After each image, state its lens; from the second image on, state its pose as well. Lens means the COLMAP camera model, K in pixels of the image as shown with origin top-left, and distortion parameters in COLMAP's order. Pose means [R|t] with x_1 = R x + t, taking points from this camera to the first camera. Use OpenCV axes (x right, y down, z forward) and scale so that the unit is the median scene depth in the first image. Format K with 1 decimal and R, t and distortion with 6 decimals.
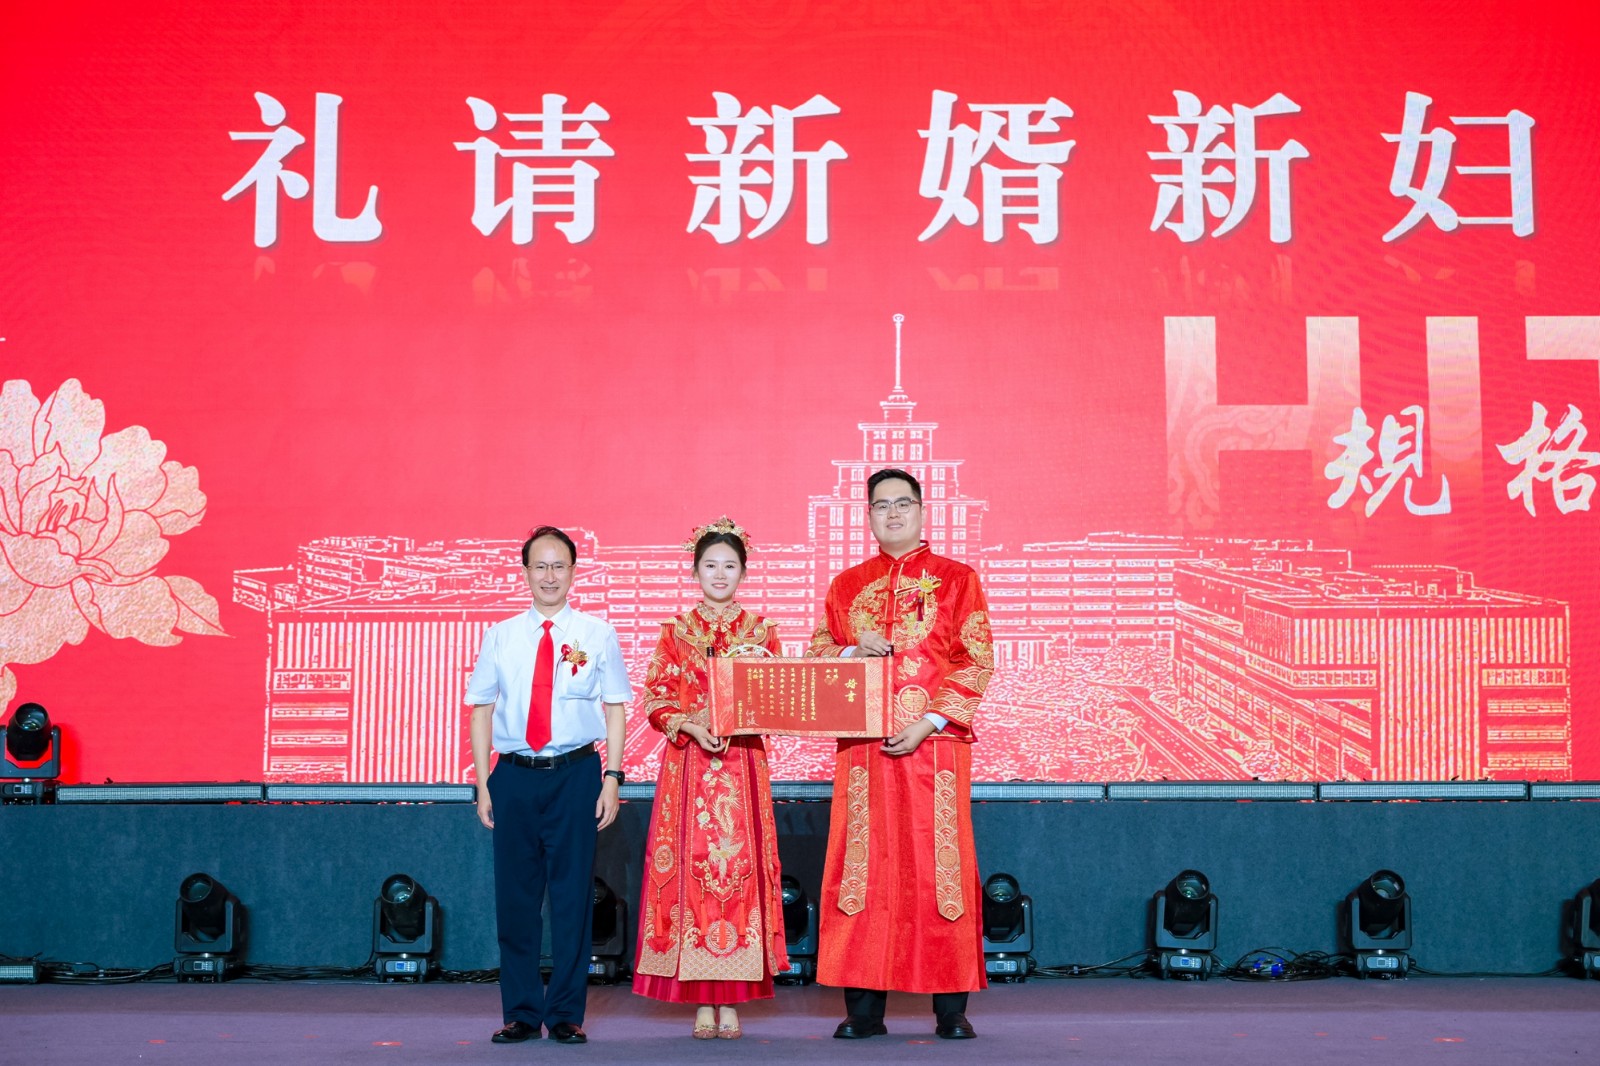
lens RADIAL K [[2727.4, 0, 755.2], [0, 2727.4, 562.6], [0, 0, 1]] dist [-0.006641, 0.000000]
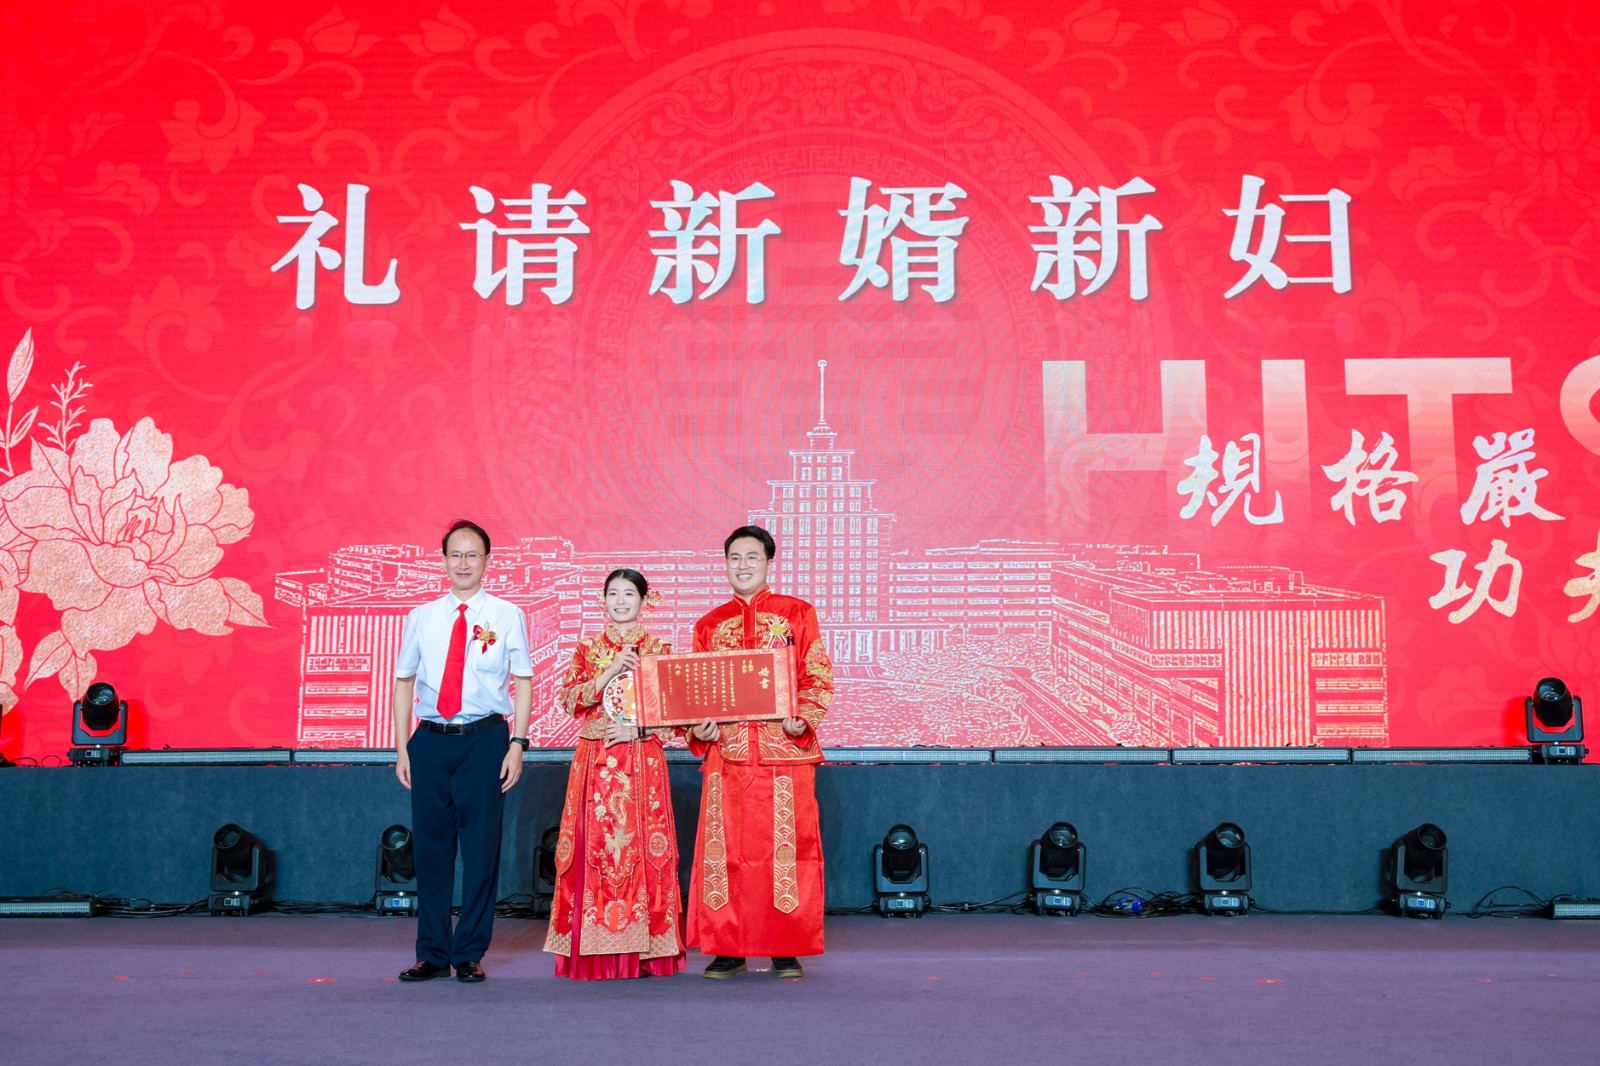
lens RADIAL K [[1845.3, 0, 791.9], [0, 1845.3, 538.2], [0, 0, 1]] dist [0.010011, 0.000000]
pose [[0.999482, -0.003371, -0.032001, 0.065340], [0.002341, 0.999480, -0.032163, 0.014376], [0.032093, 0.032072, 0.998970, 0.182987]]
